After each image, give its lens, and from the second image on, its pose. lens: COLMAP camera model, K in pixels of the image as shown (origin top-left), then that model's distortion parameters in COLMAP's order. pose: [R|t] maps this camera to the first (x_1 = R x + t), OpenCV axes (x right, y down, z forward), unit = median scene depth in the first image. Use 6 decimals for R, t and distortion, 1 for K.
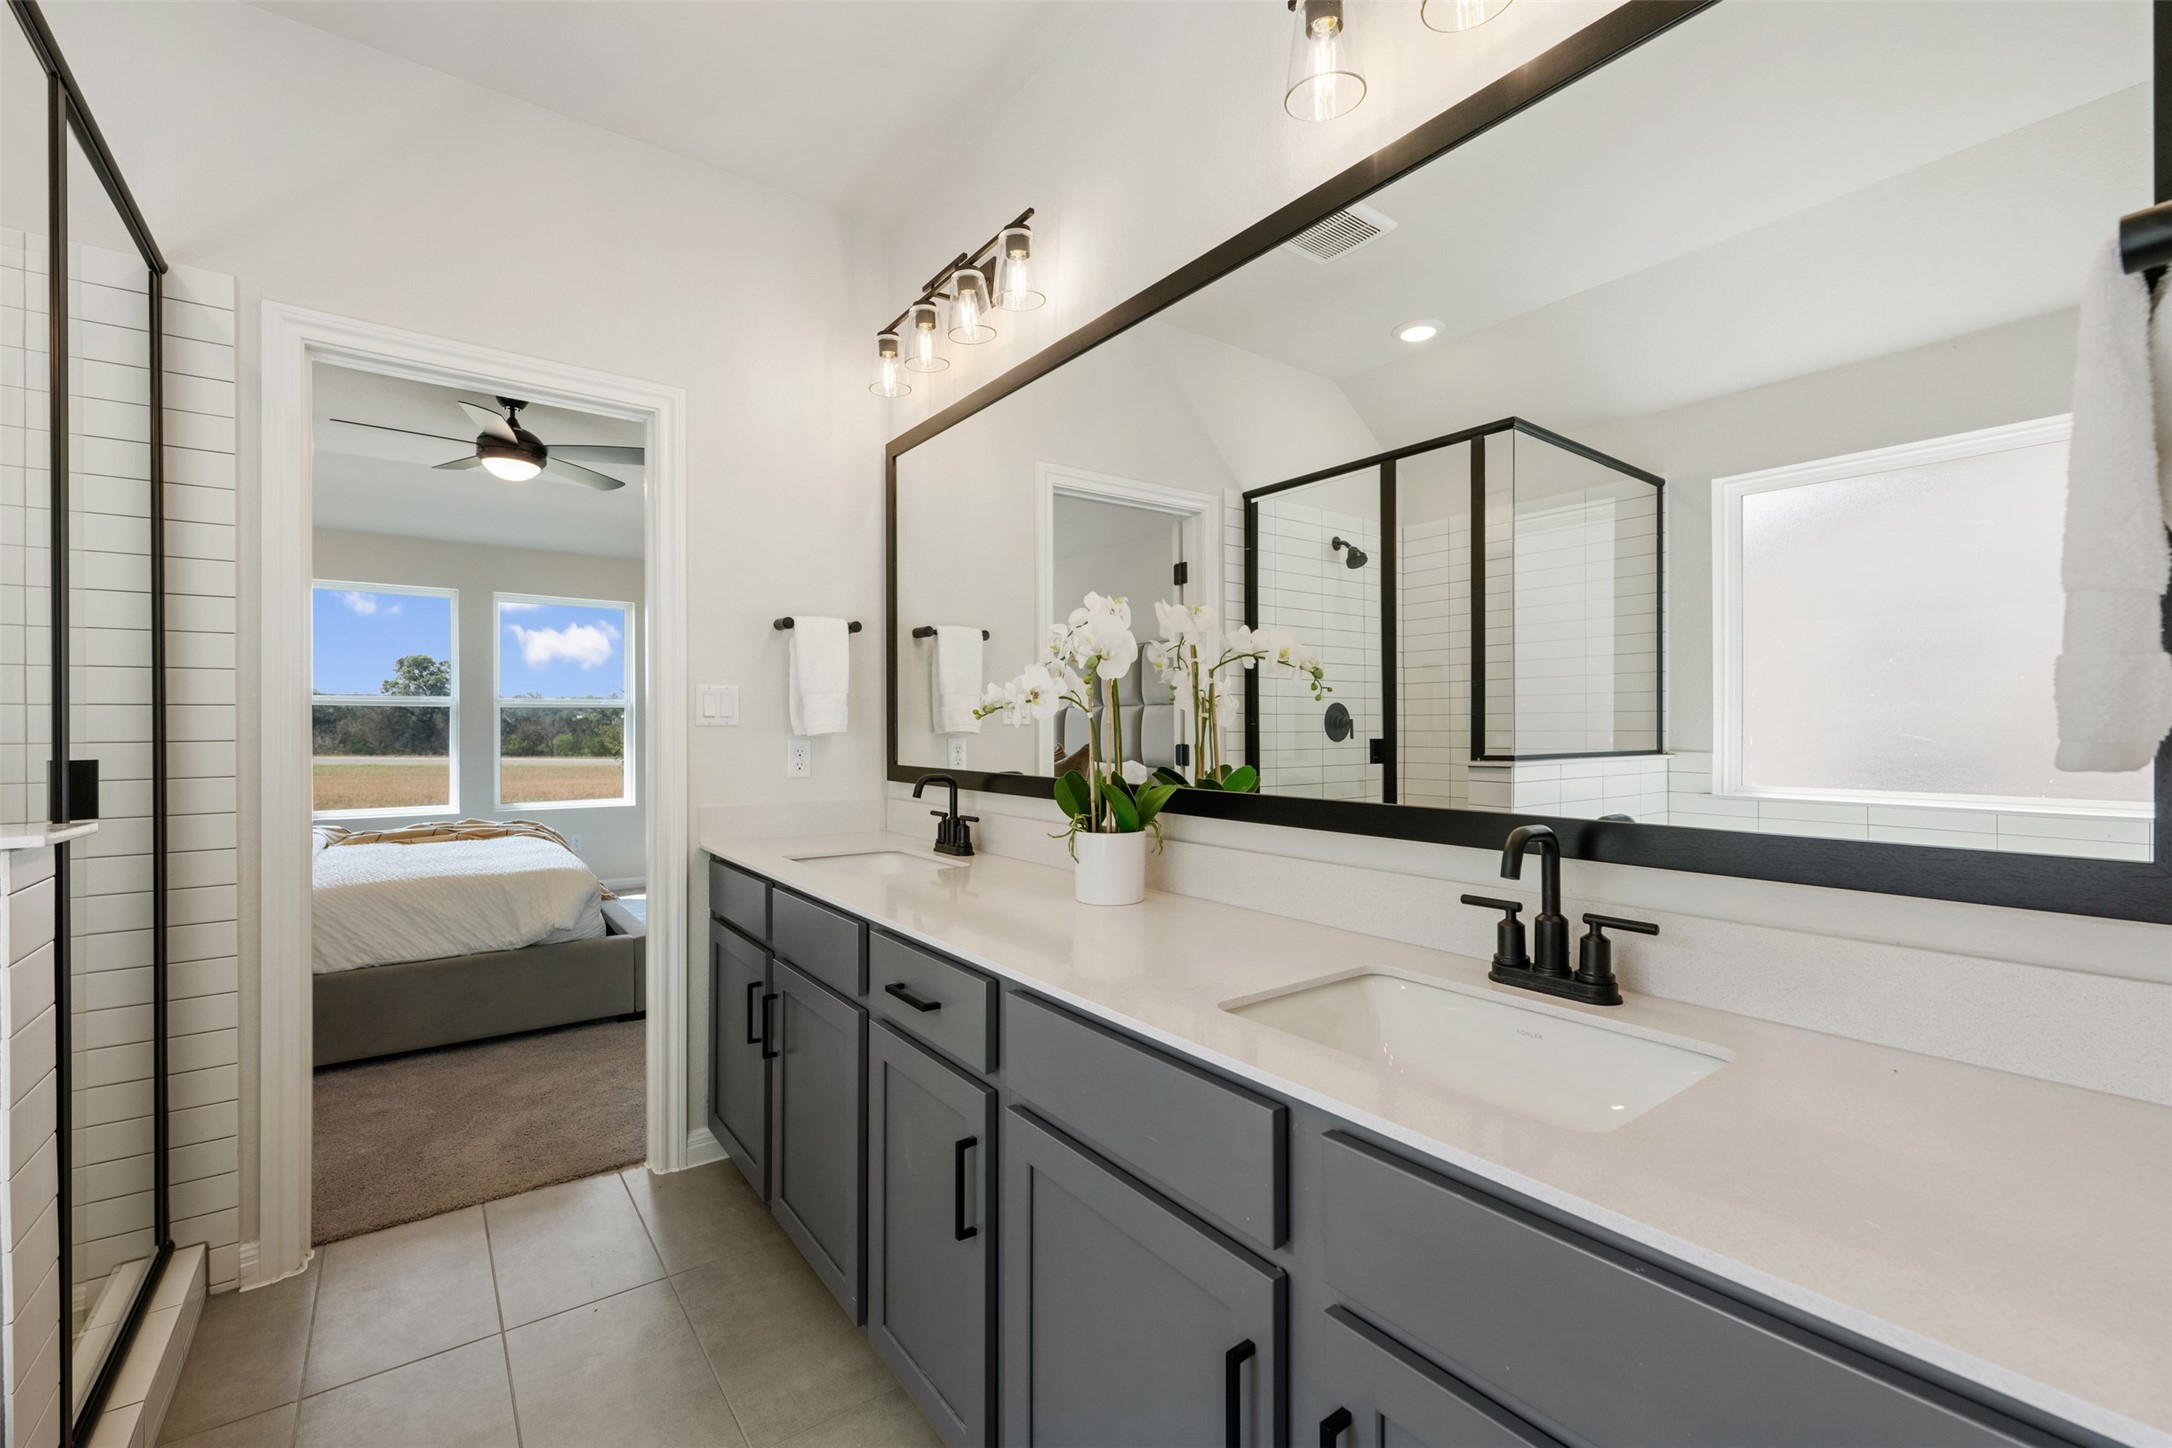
lens RADIAL K [[924.1, 0, 1090.5], [0, 924.1, 732.9], [0, 0, 1]] dist [-0.001862, 0.000952]
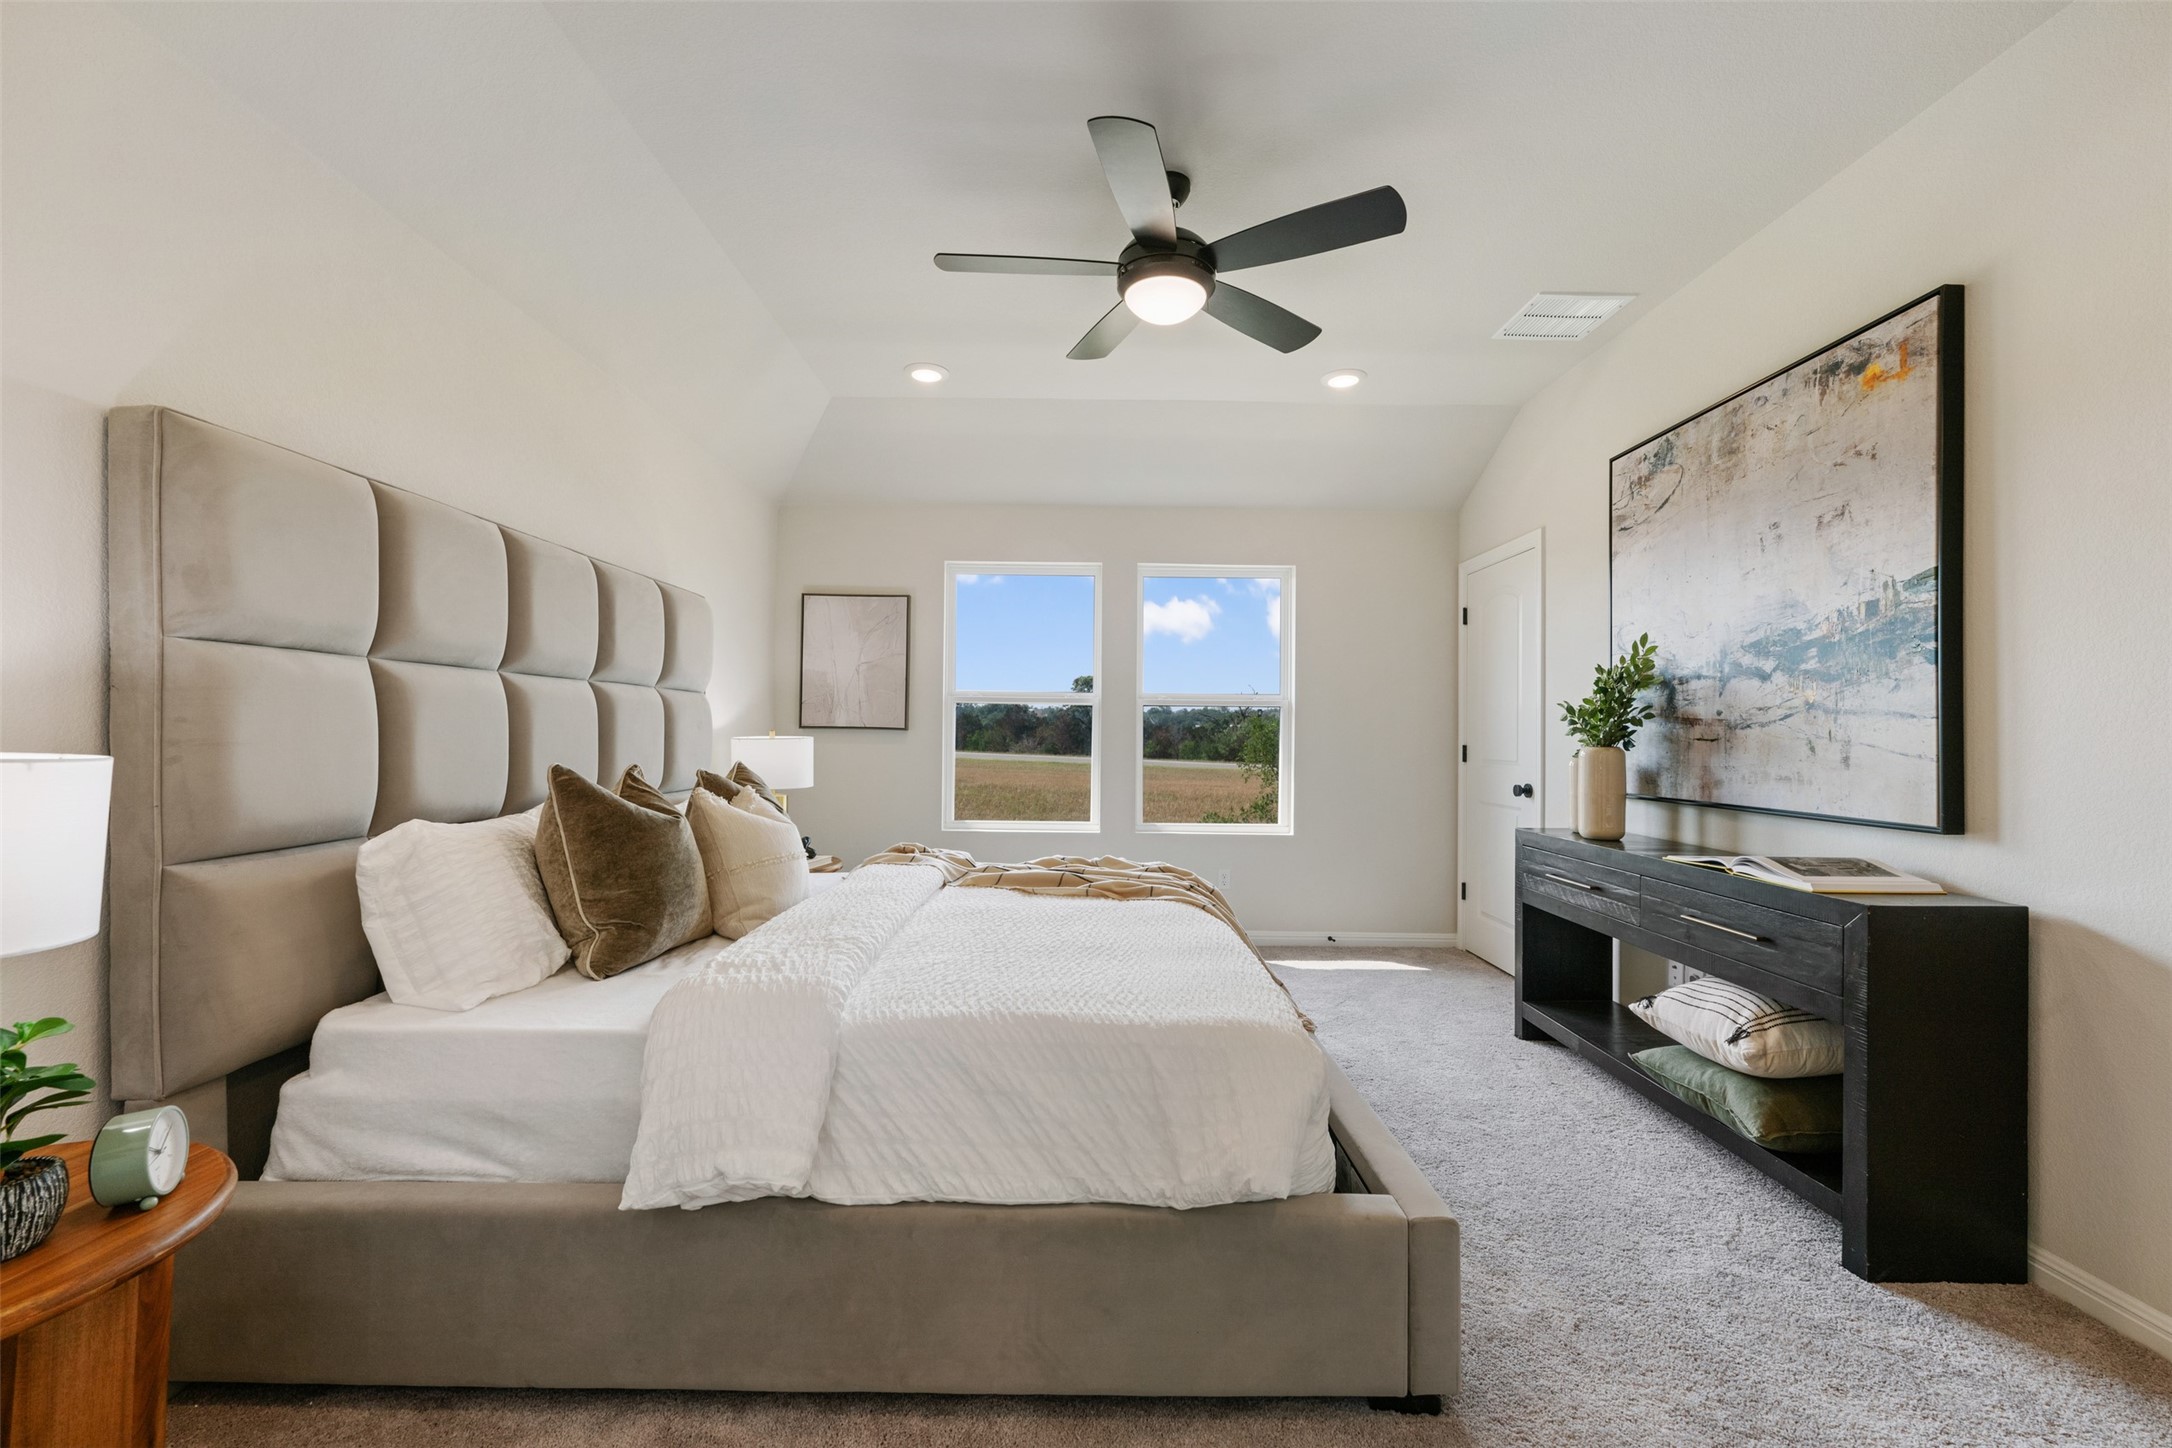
lens RADIAL K [[859.4, 0, 1084.5], [0, 859.4, 725.1], [0, 0, 1]] dist [-0.000303, 0.000066]
pose [[0.805384, 0.000224, -0.592753, -0.623878], [-0.011628, 0.999813, -0.015422, 0.005331], [0.592639, 0.019313, 0.805237, 0.967084]]
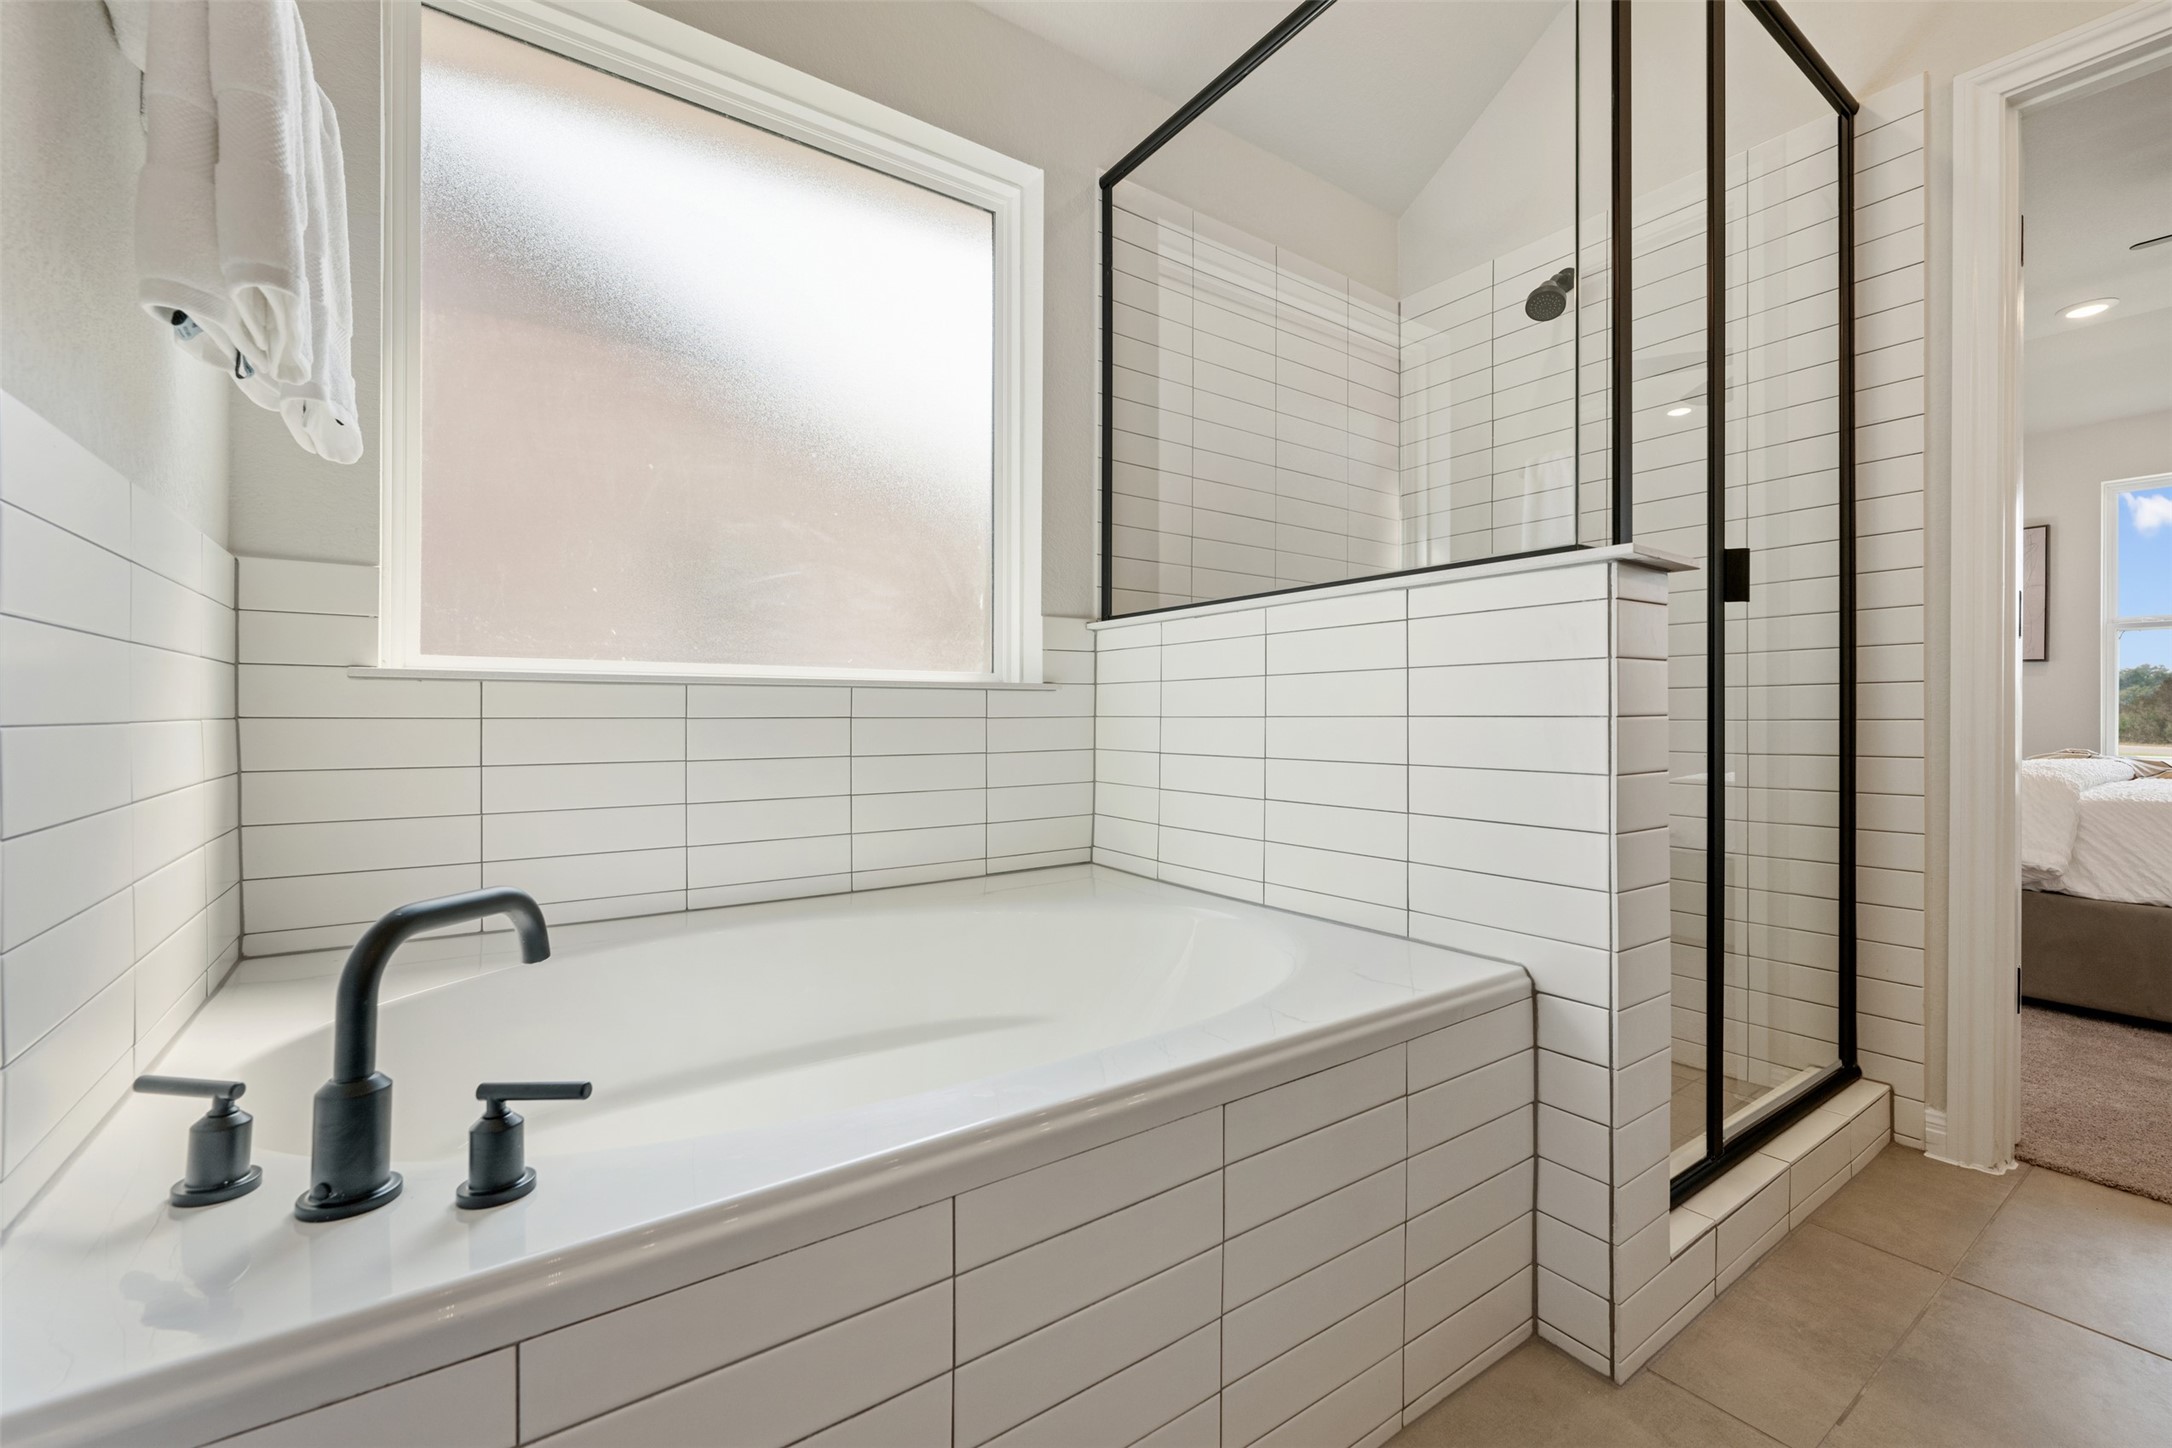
lens RADIAL K [[924.1, 0, 1092.3], [0, 924.1, 720.2], [0, 0, 1]] dist [-0.001862, 0.000952]
pose [[-0.010009, -0.001315, -0.999949, 0.018680], [-0.006643, 0.999977, -0.001248, 0.146417], [0.999928, 0.006630, -0.010017, 0.140468]]
